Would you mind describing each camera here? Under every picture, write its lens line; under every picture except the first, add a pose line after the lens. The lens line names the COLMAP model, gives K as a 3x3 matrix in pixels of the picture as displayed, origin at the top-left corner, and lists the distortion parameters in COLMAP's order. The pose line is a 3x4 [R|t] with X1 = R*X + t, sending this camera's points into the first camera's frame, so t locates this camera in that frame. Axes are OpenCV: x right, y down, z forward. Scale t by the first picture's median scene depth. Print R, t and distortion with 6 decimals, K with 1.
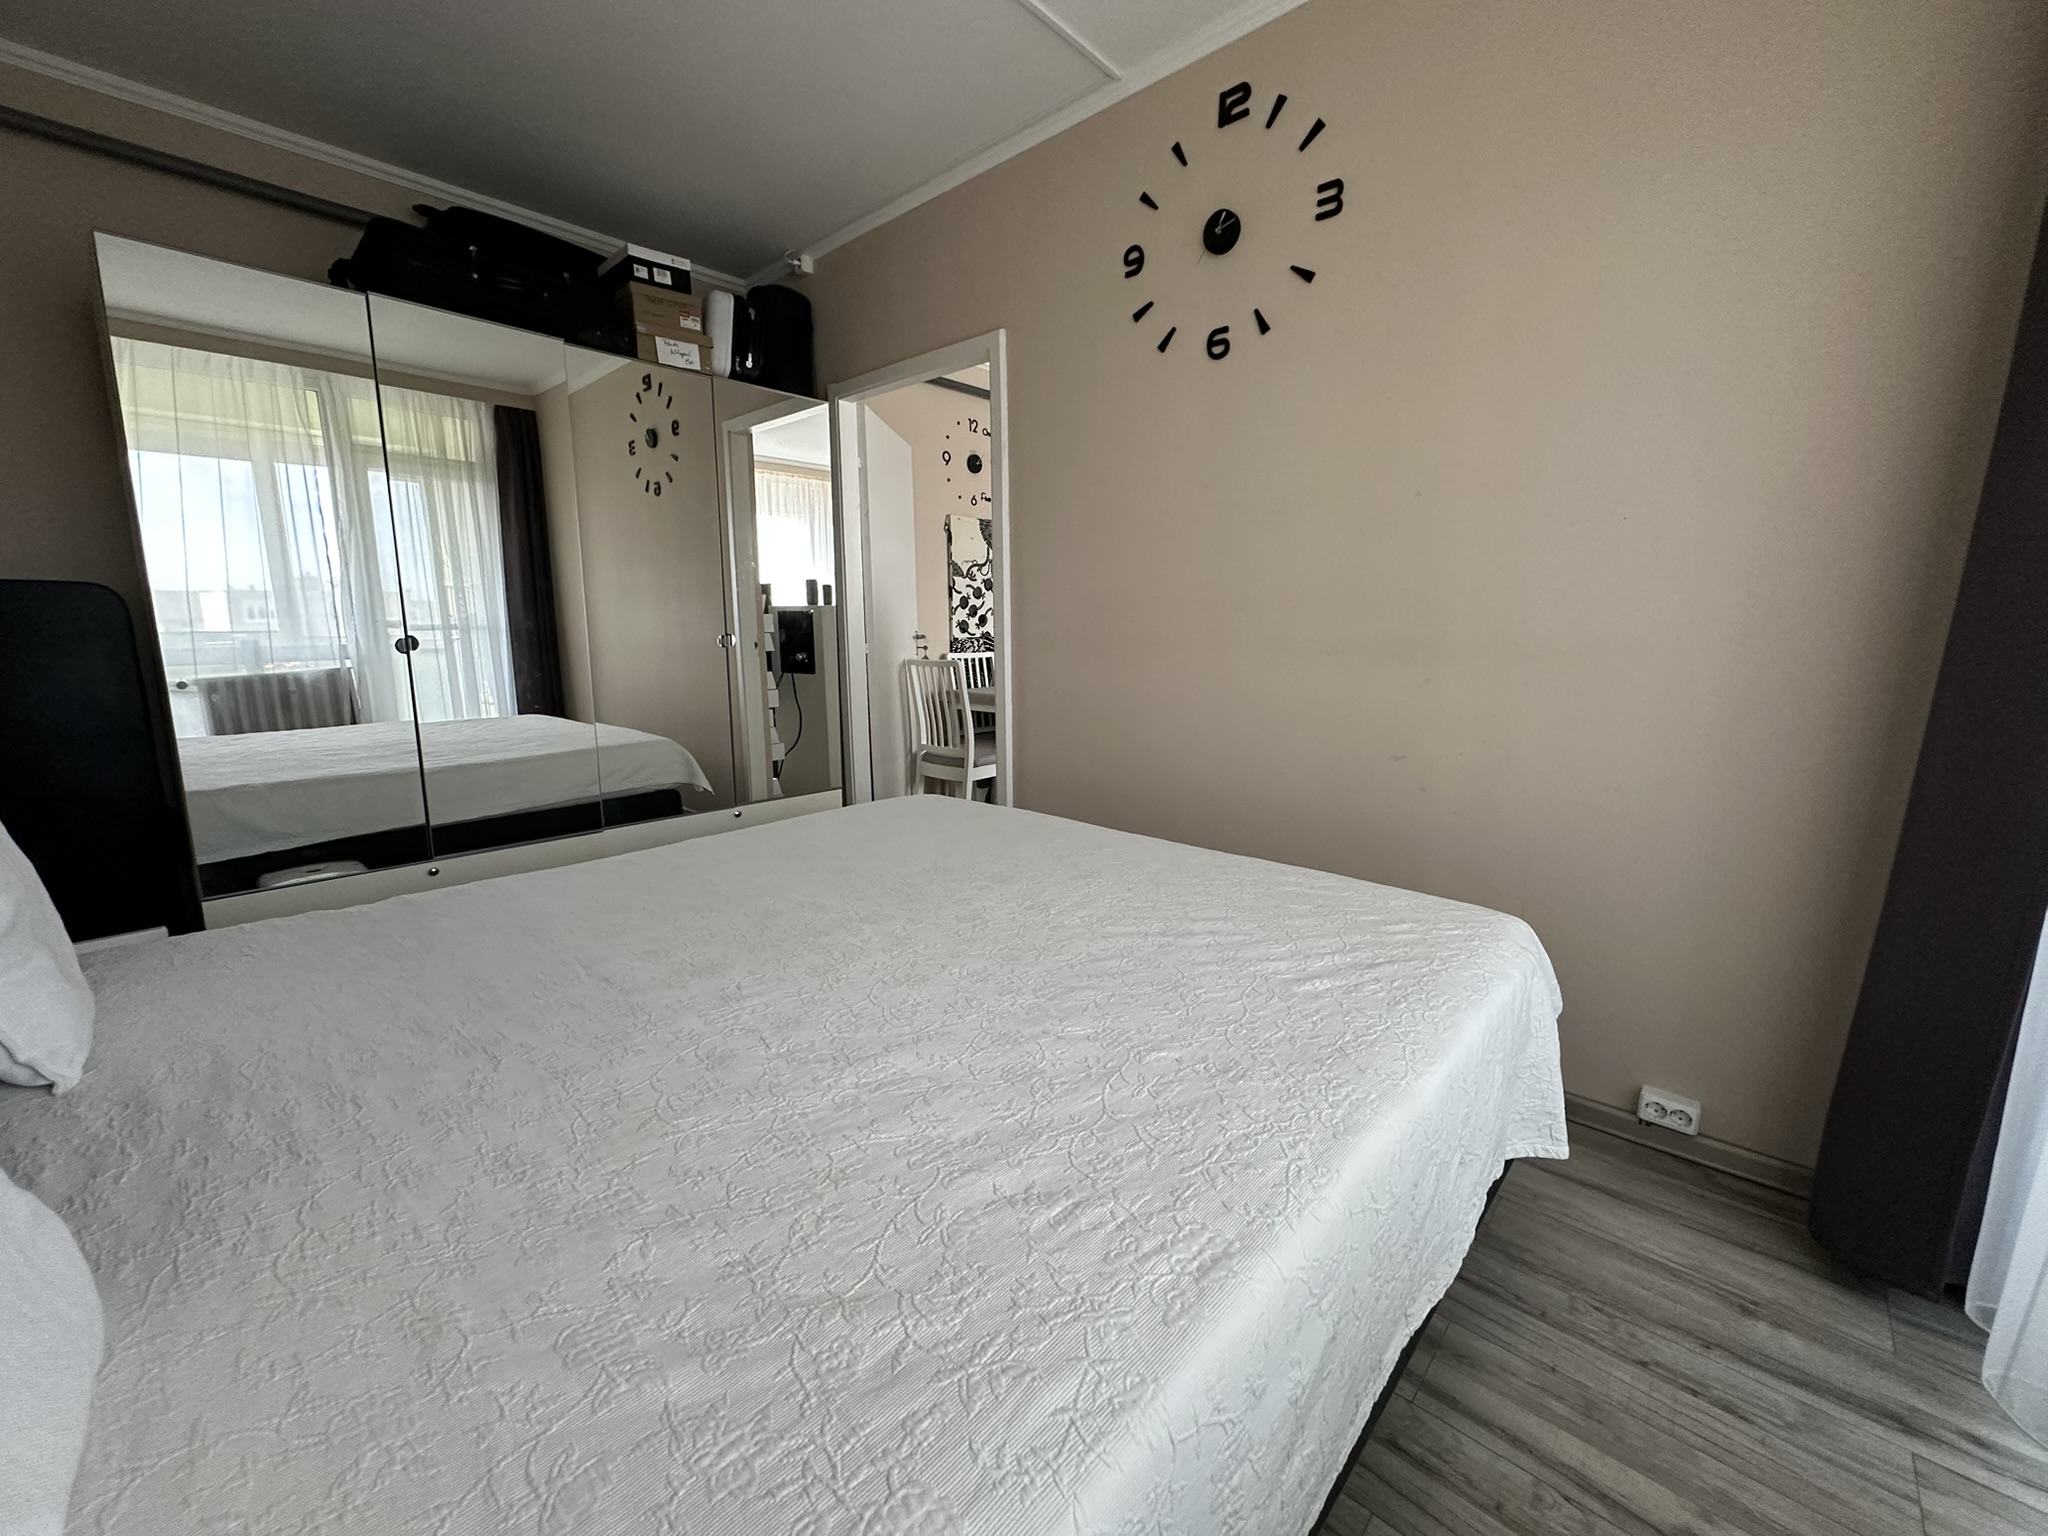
lens RADIAL K [[815.1, 0, 1023.9], [0, 815.1, 764.8], [0, 0, 1]] dist [-0.003693, 0.001062]
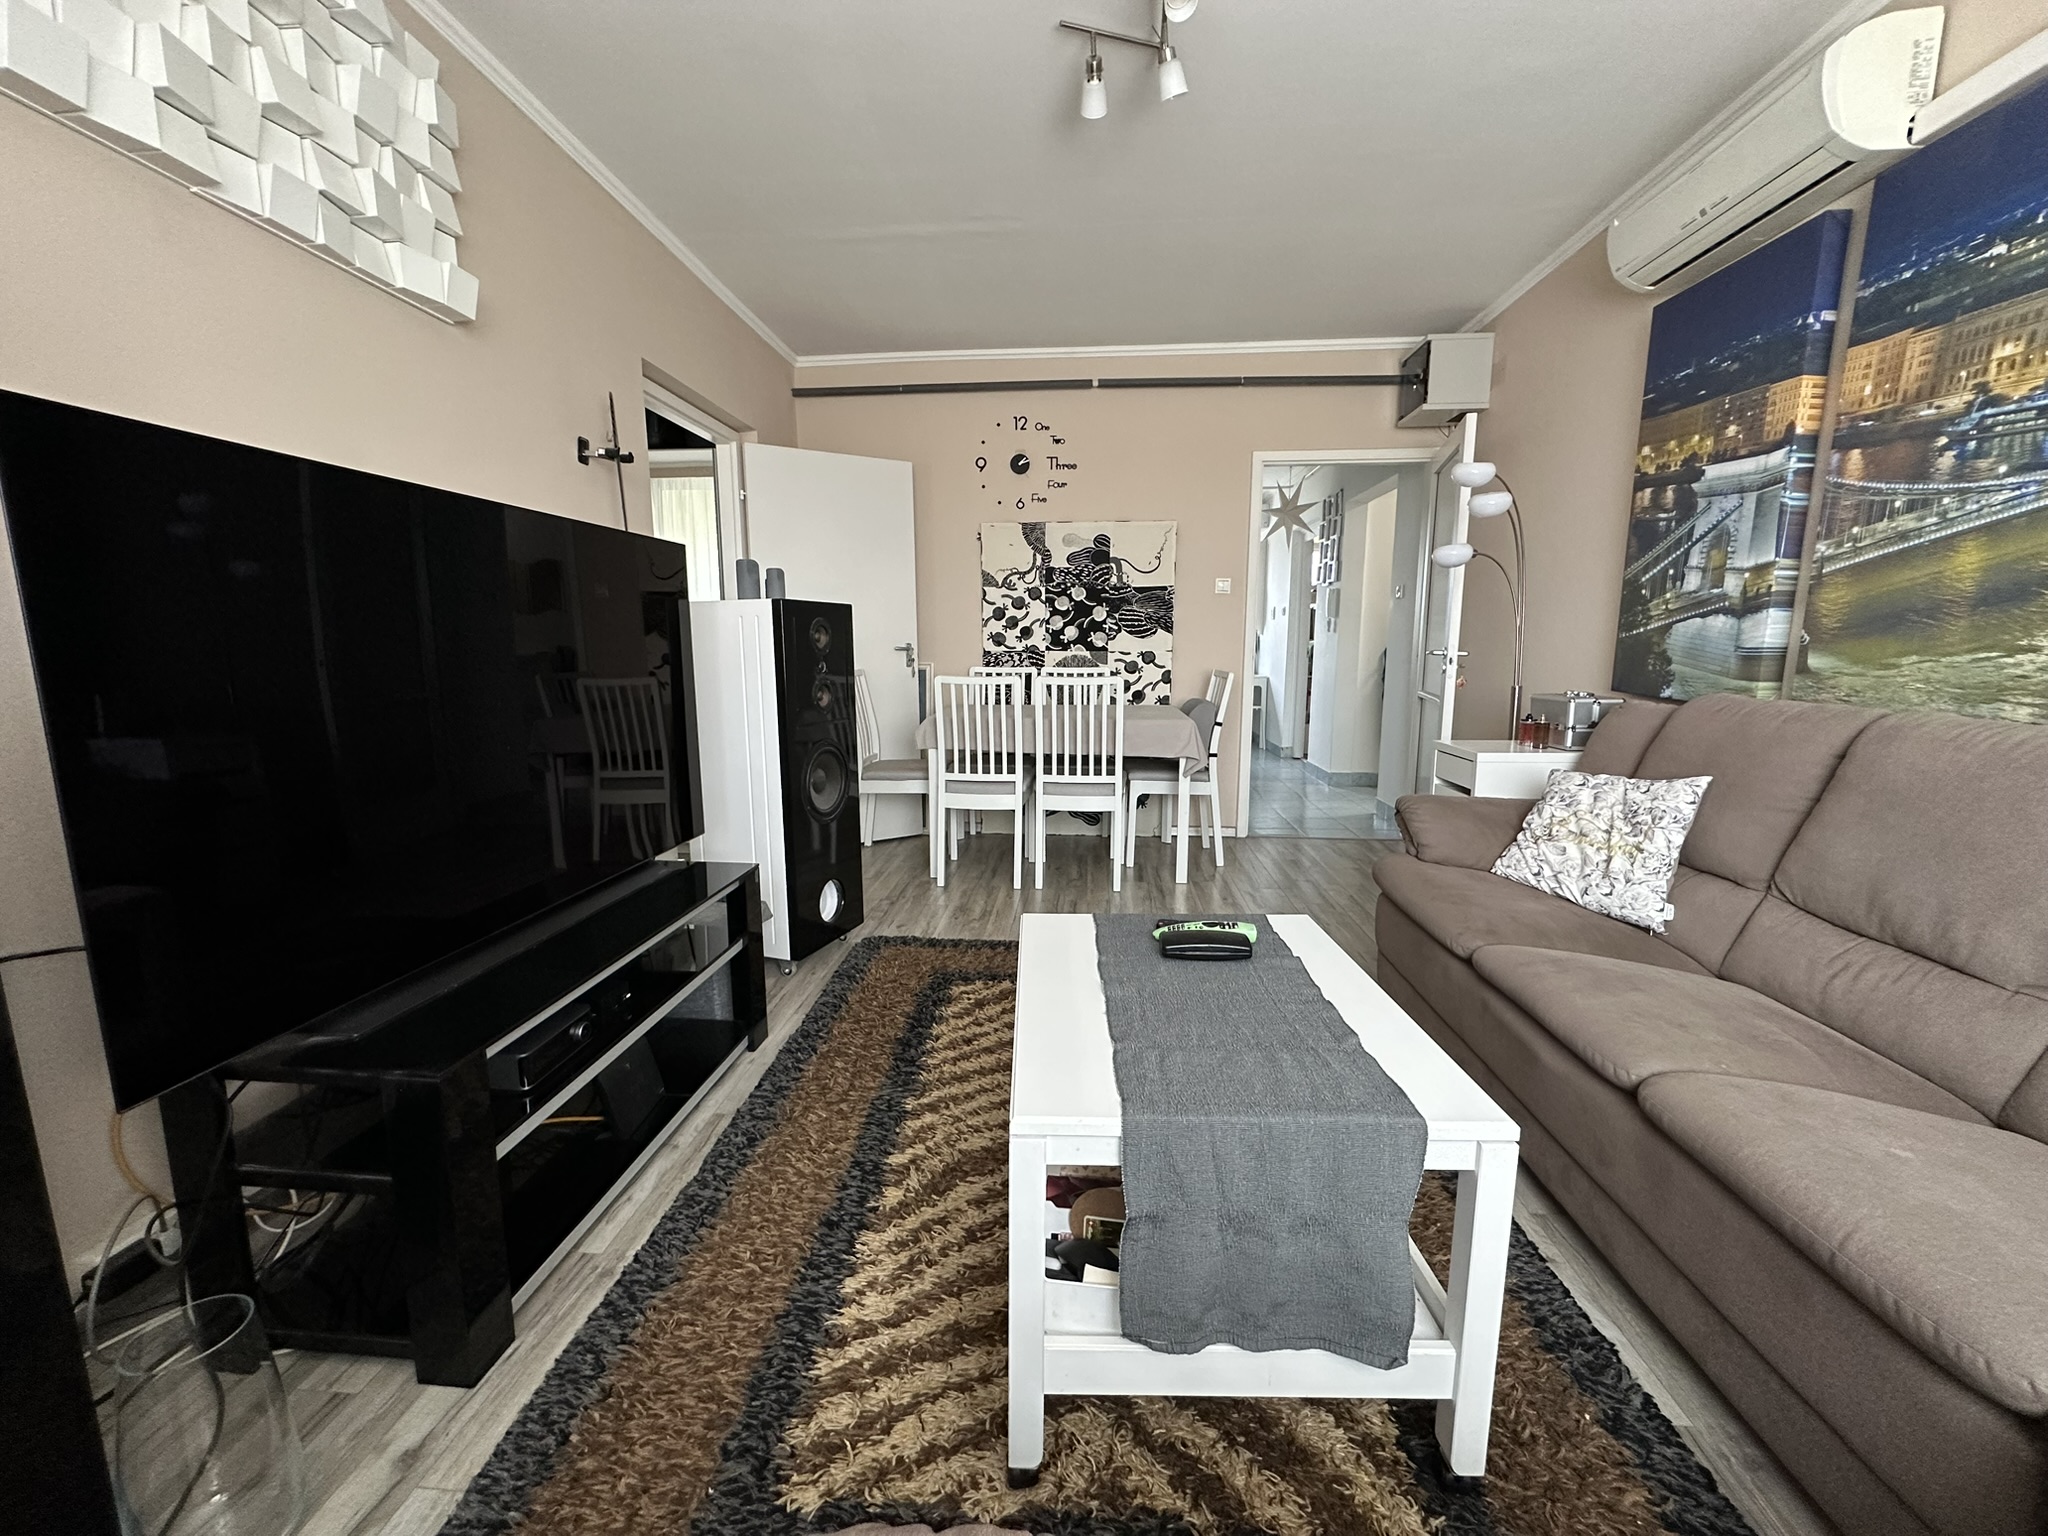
lens RADIAL K [[815.1, 0, 1021.6], [0, 815.1, 767.5], [0, 0, 1]] dist [-0.003693, 0.001062]
pose [[0.618605, 0.120776, -0.776364, 0.692861], [-0.136842, 0.989574, 0.044909, -0.068629], [0.773694, 0.078458, 0.628683, 0.438323]]
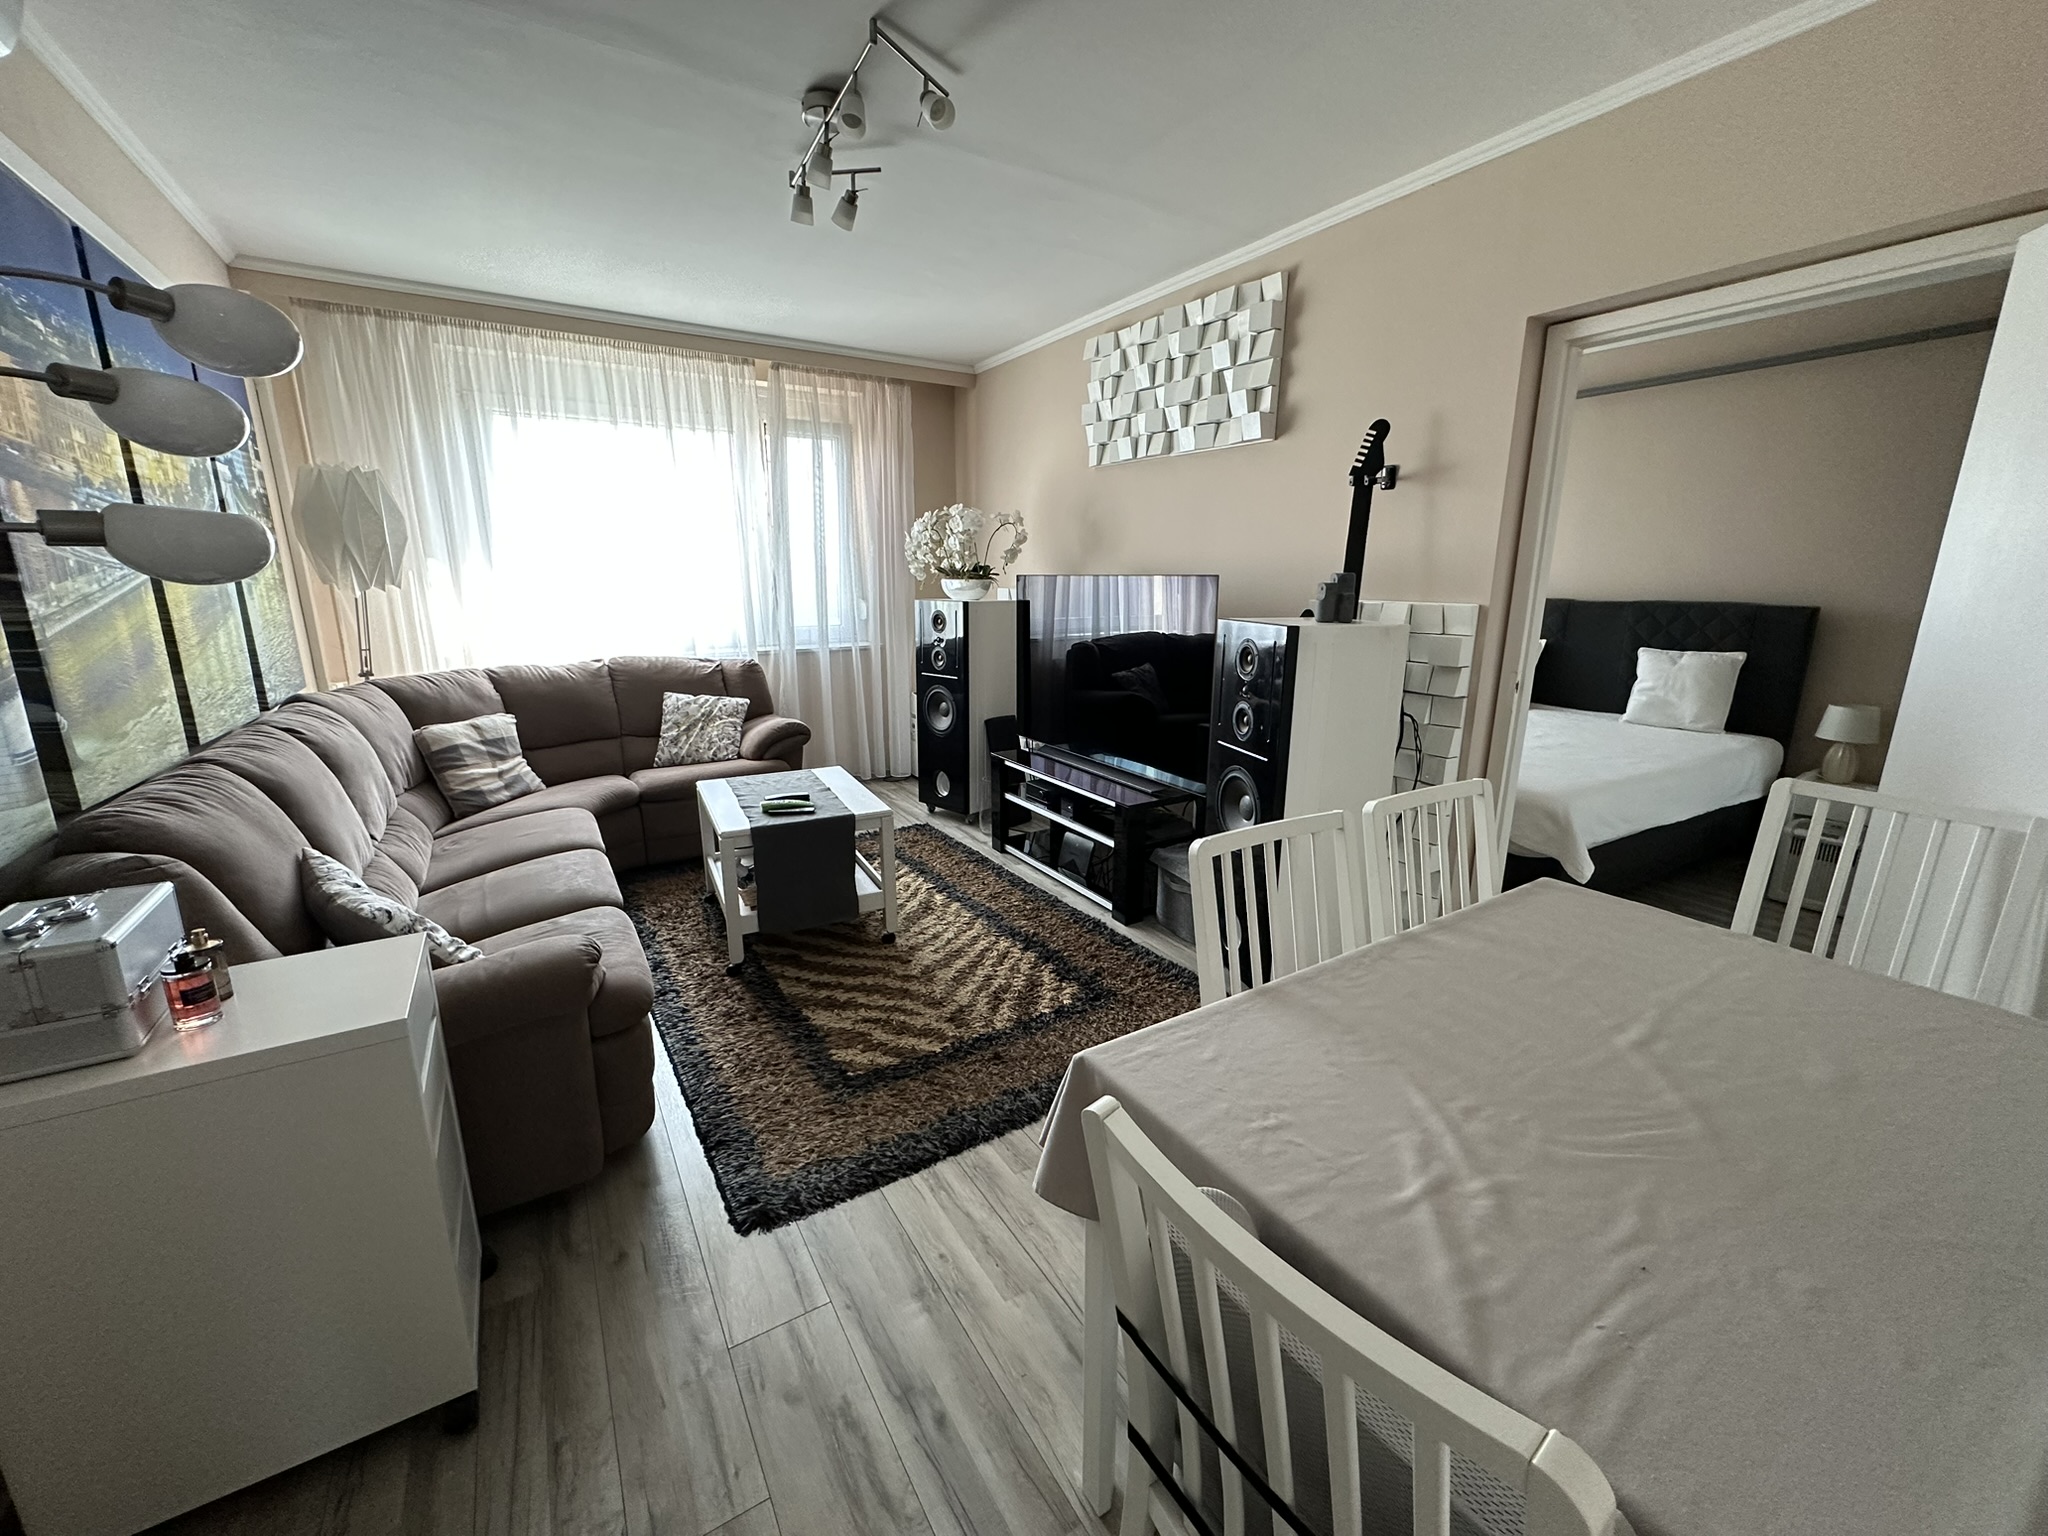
lens RADIAL K [[815.1, 0, 1022.6], [0, 815.1, 766.5], [0, 0, 1]] dist [-0.003693, 0.001062]
pose [[-0.962920, -0.060373, 0.262947, 0.160071], [0.049291, 0.918866, 0.391480, -0.263427], [-0.265248, 0.389924, -0.881818, 1.206924]]
